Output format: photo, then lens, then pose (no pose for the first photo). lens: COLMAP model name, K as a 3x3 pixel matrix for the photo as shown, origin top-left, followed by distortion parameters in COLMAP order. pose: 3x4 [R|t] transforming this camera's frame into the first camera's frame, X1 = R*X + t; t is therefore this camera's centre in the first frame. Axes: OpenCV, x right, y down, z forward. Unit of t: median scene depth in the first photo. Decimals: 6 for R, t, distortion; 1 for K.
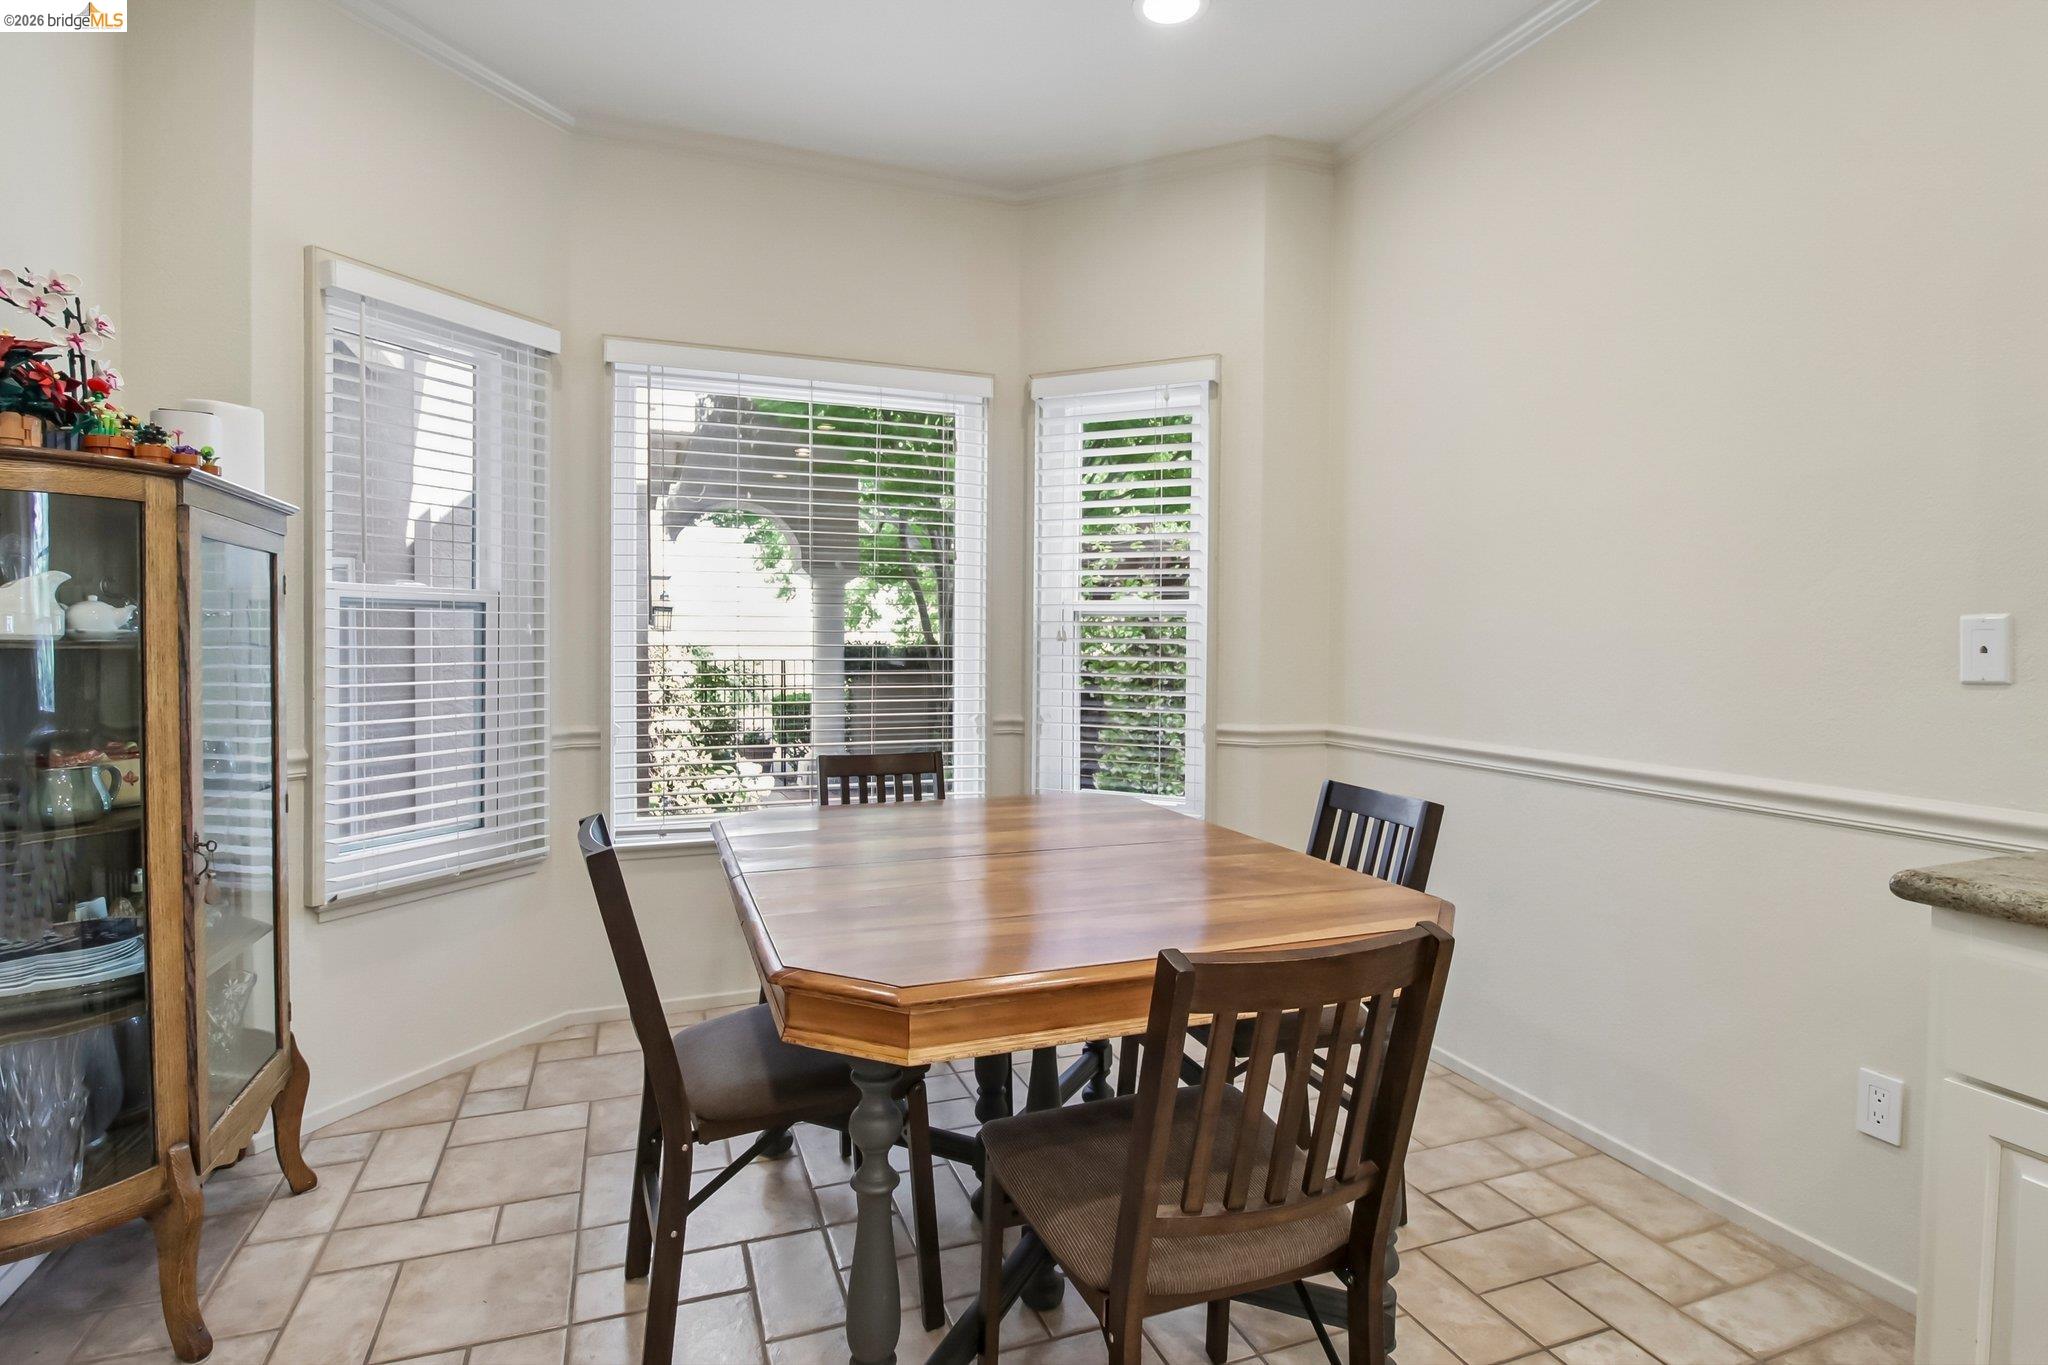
lens RADIAL K [[1026.7, 0, 1020.3], [0, 1026.7, 648.6], [0, 0, 1]] dist [0.012301, -0.019894]
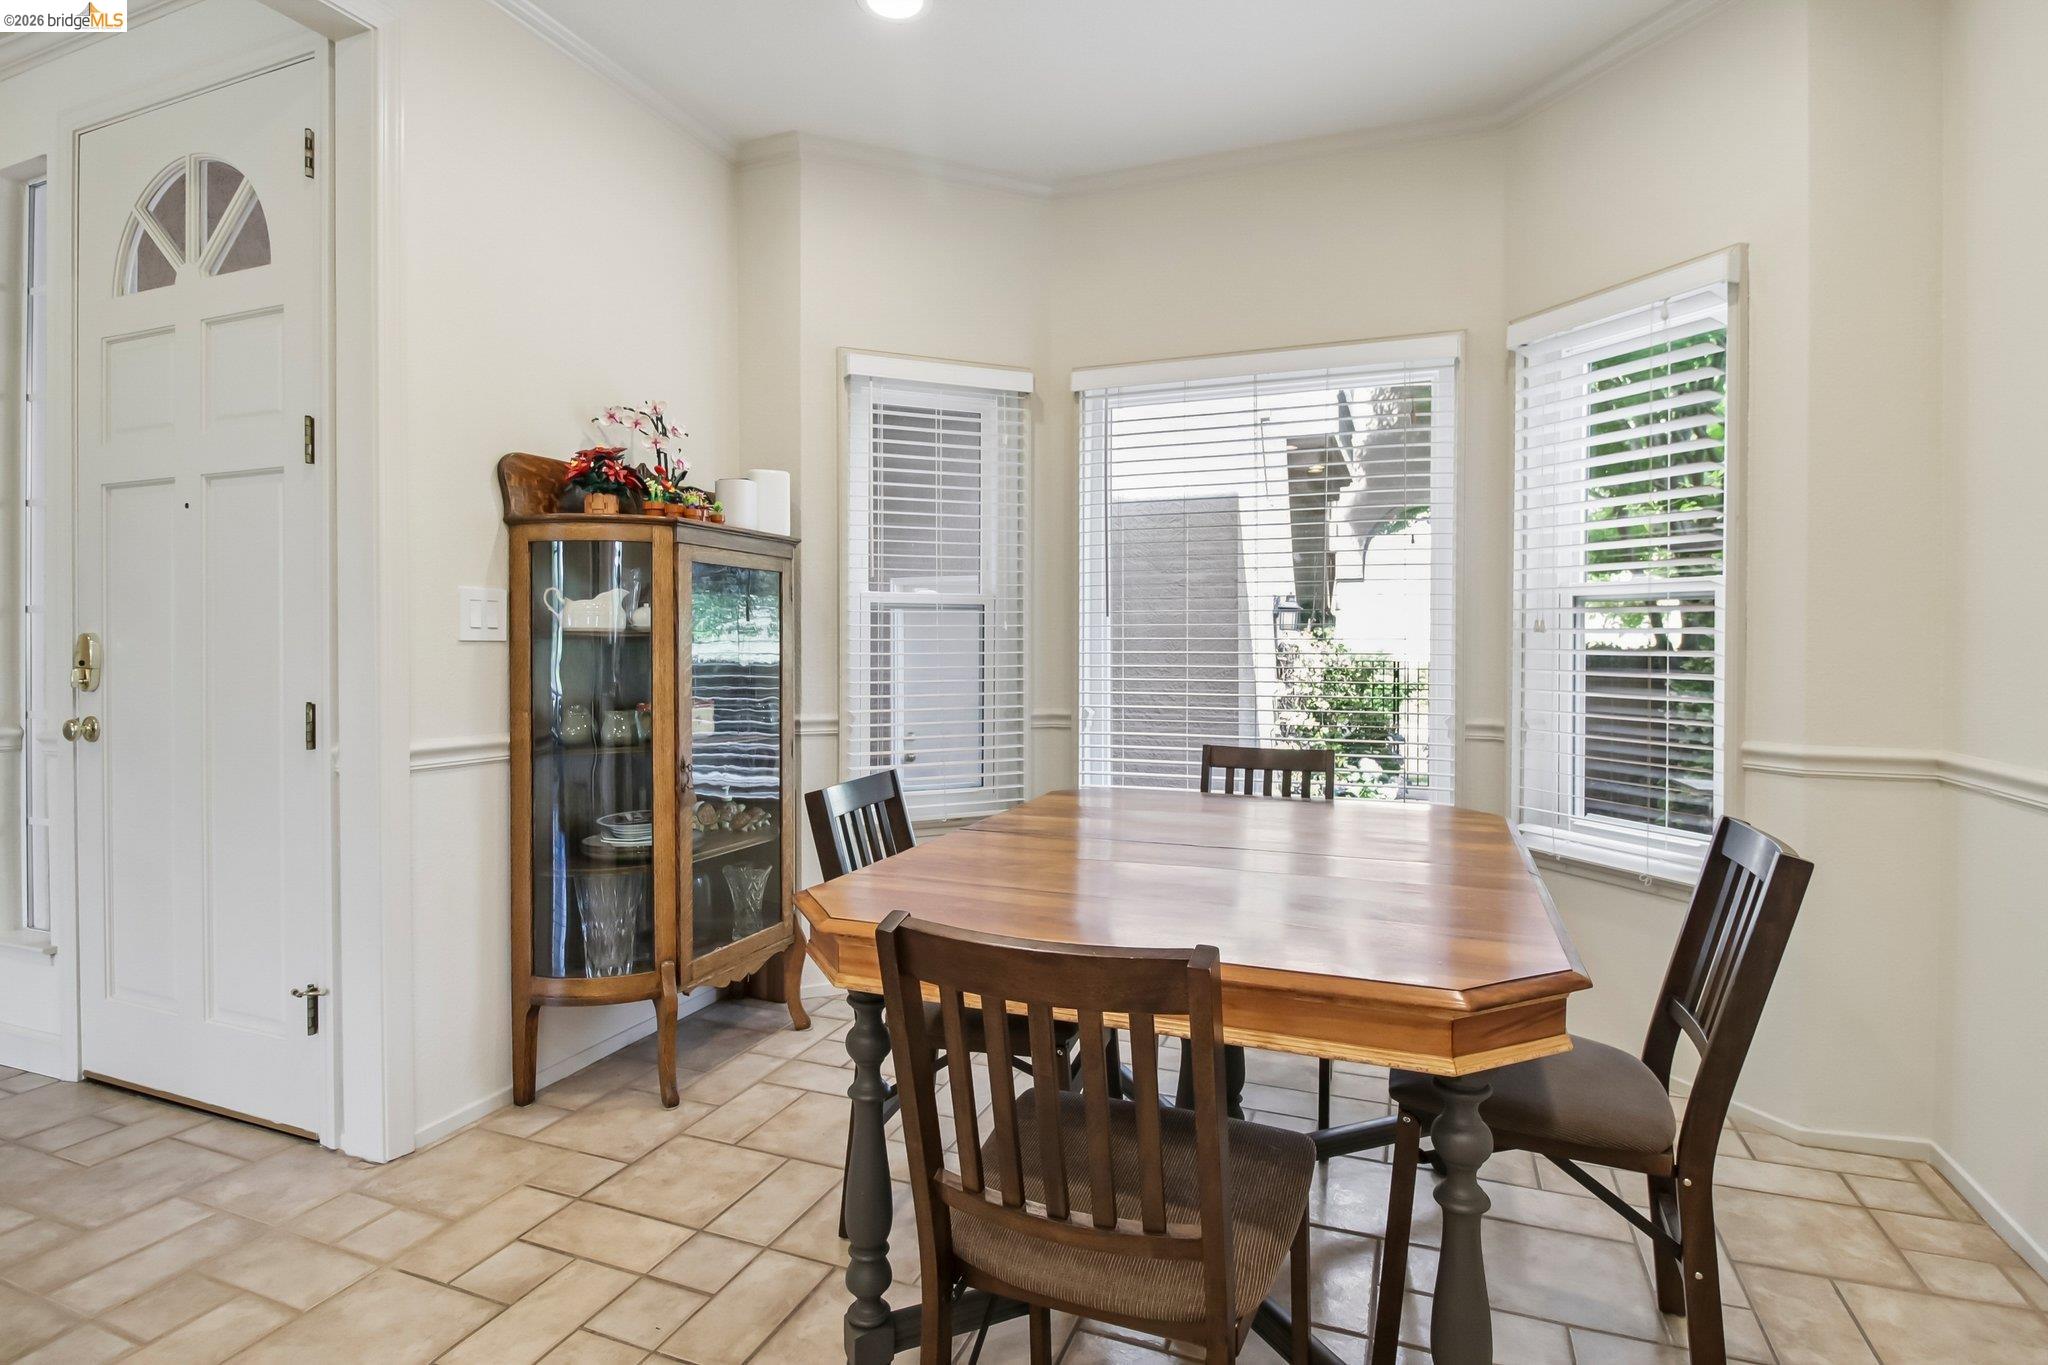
lens RADIAL K [[1026.7, 0, 1020.3], [0, 1026.7, 648.6], [0, 0, 1]] dist [0.012301, -0.019894]
pose [[0.747724, 0.000914, -0.664009, 0.403611], [-0.003494, 0.999991, -0.002558, 0.013912], [0.664001, 0.004233, 0.747720, 0.135791]]
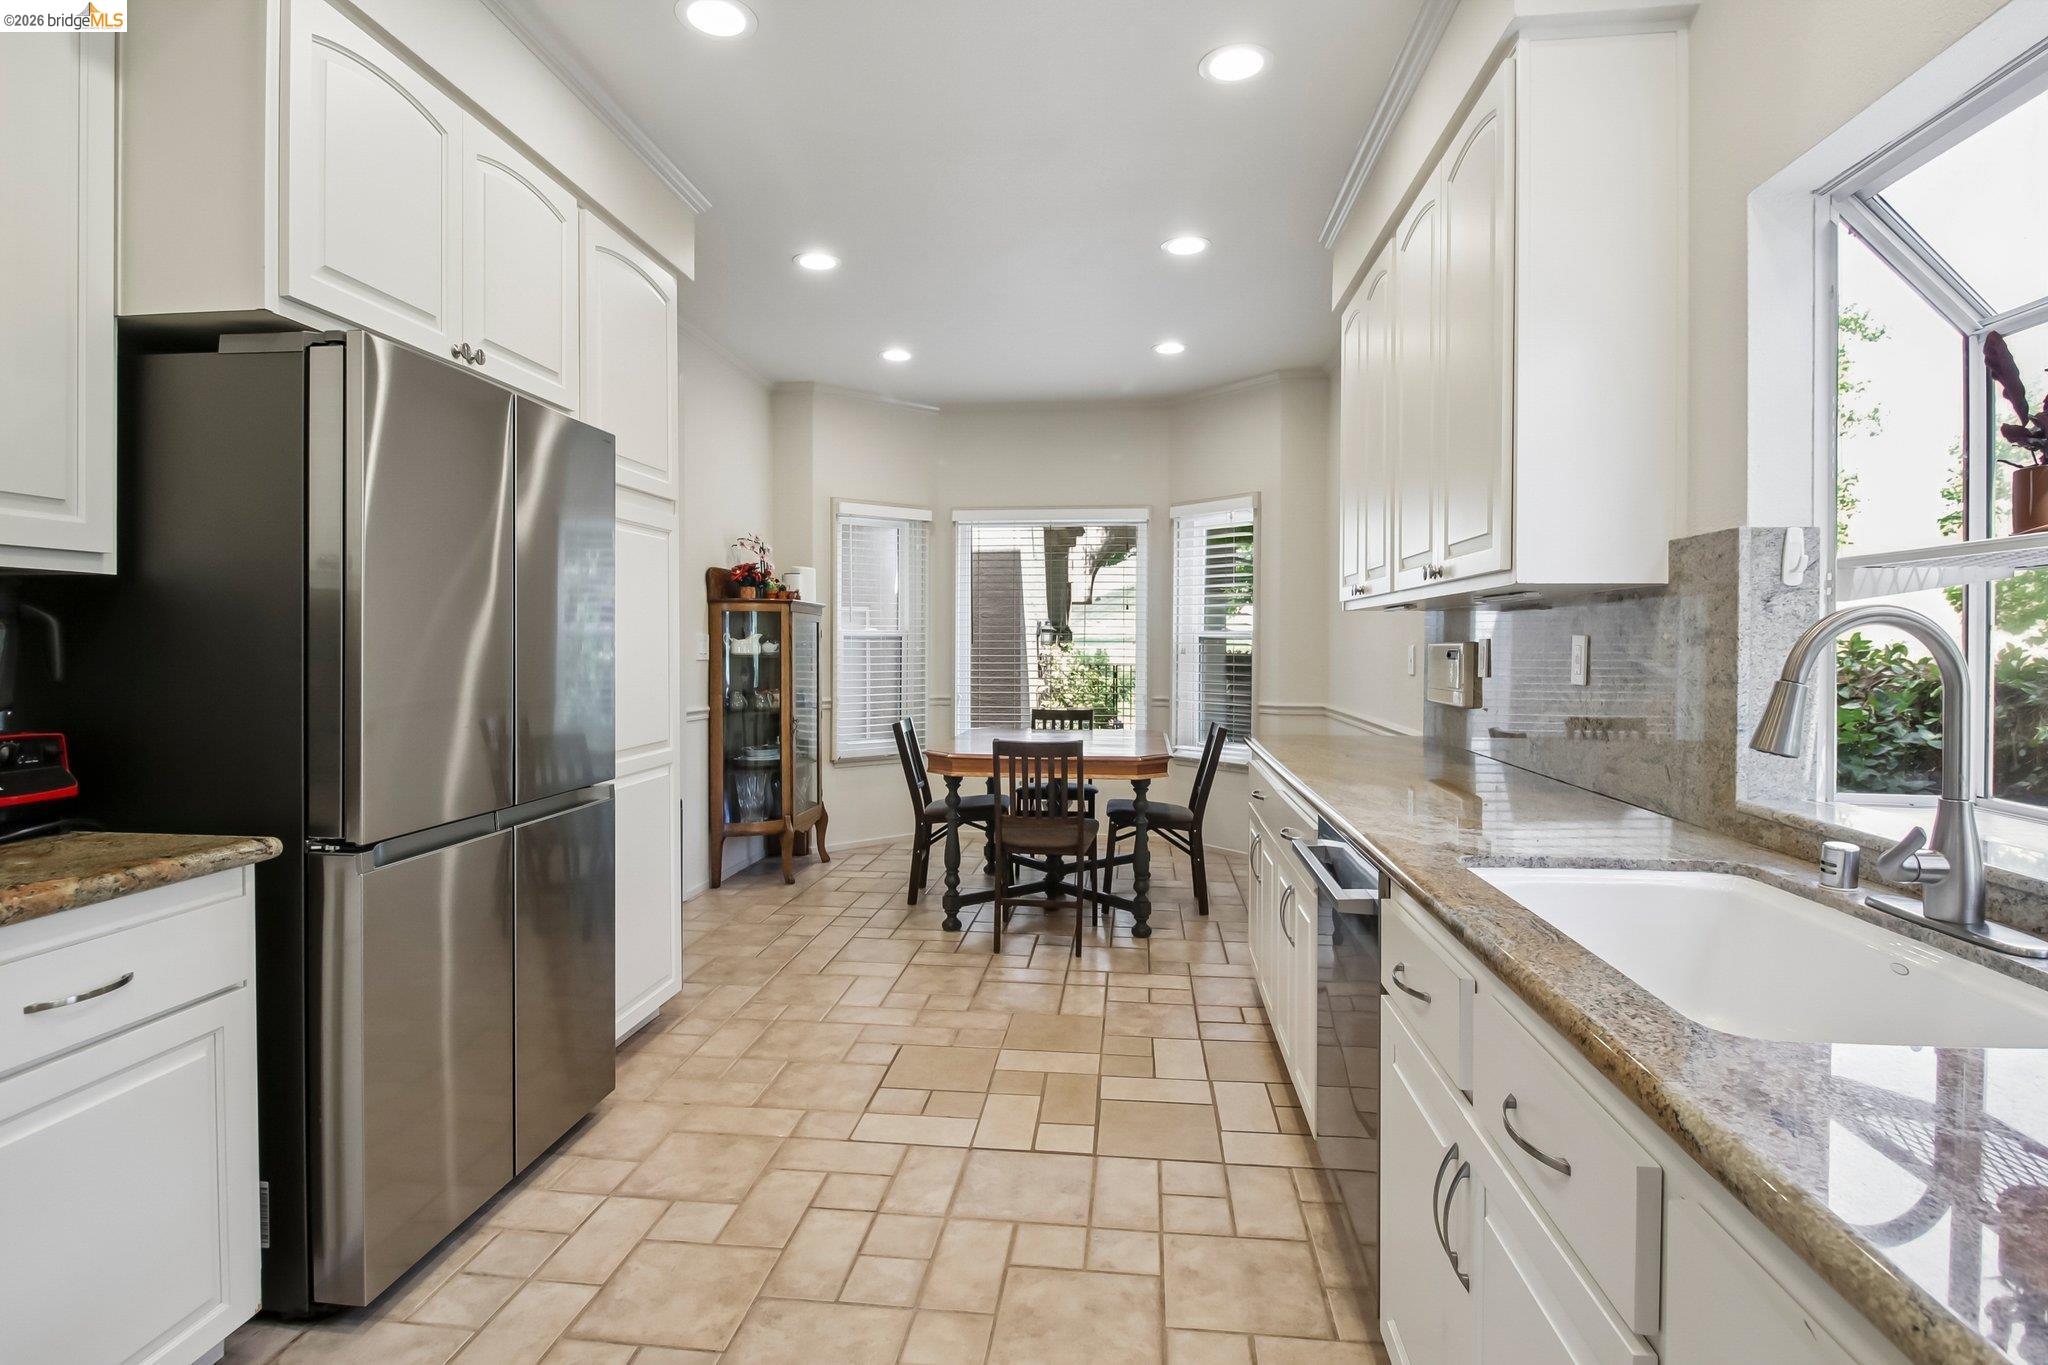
lens RADIAL K [[1012.3, 0, 1019.4], [0, 1012.3, 650.7], [0, 0, 1]] dist [0.025725, -0.008611]
pose [[0.892384, 0.000955, -0.451277, 0.838450], [-0.003733, 0.999979, -0.005264, -0.005039], [0.451262, 0.006382, 0.892369, -1.007311]]
